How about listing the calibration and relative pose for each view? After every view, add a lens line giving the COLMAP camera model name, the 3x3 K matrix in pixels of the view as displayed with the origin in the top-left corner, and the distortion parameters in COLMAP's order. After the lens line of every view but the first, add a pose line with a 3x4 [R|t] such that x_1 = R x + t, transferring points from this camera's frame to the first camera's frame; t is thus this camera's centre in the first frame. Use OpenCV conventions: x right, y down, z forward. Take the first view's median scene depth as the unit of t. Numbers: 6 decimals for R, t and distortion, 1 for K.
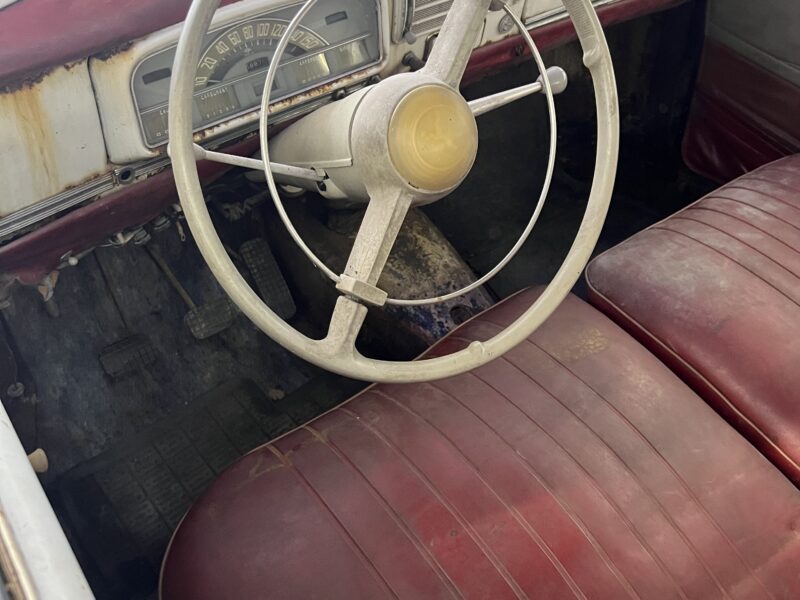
lens RADIAL K [[791.3, 0, 401.3], [0, 791.3, 310.1], [0, 0, 1]] dist [0.131573, -0.282163]
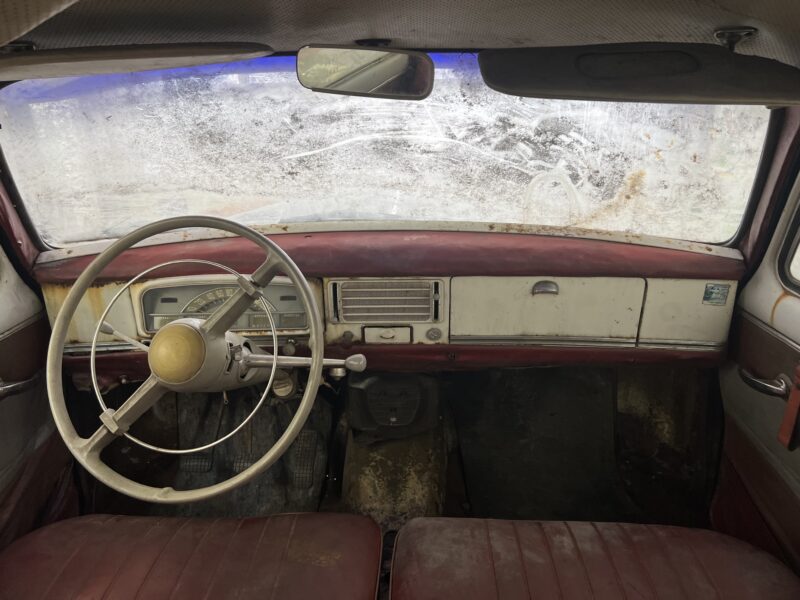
lens RADIAL K [[607.5, 0, 400.0], [0, 607.5, 300.0], [0, 0, 1]] dist [0.005373, -0.001606]
pose [[0.760936, 0.198429, -0.617739, 0.741136], [-0.417973, 0.878127, -0.232792, -0.130240], [0.496261, 0.435338, 0.751137, 0.117347]]
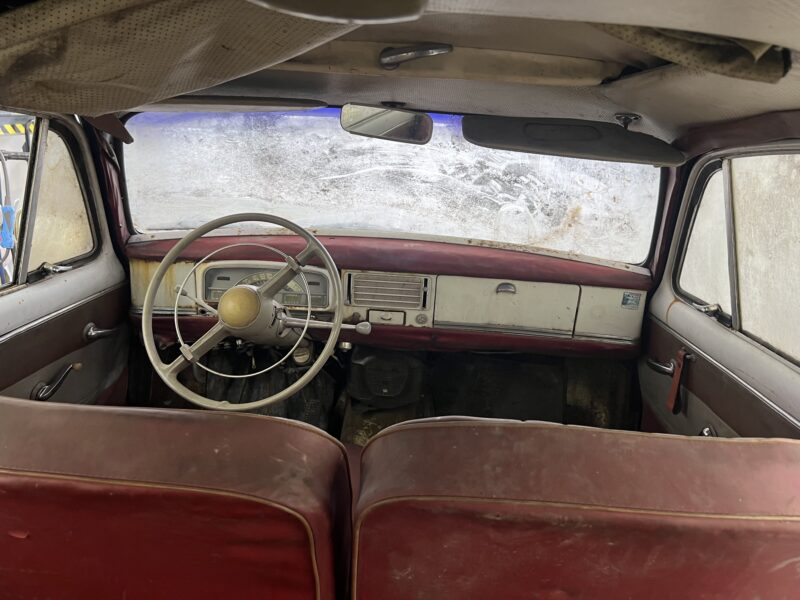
lens RADIAL K [[606.1, 0, 405.0], [0, 606.1, 298.3], [0, 0, 1]] dist [0.045237, -0.092468]
pose [[0.759679, 0.210708, -0.615215, 0.968802], [-0.471236, 0.830315, -0.297512, 0.048778], [0.448134, 0.515925, 0.730066, -0.097340]]
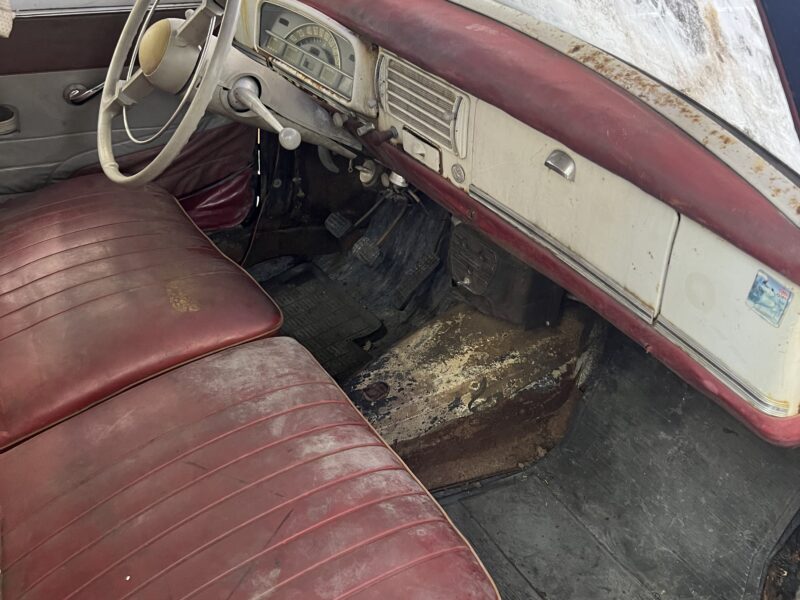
lens RADIAL K [[790.1, 0, 404.6], [0, 790.1, 308.6], [0, 0, 1]] dist [0.135597, -0.275988]
pose [[-0.087185, 0.540511, -0.836807, 1.102598], [-0.723869, 0.542730, 0.425979, -0.650172], [0.684407, 0.642878, 0.343942, 0.697054]]
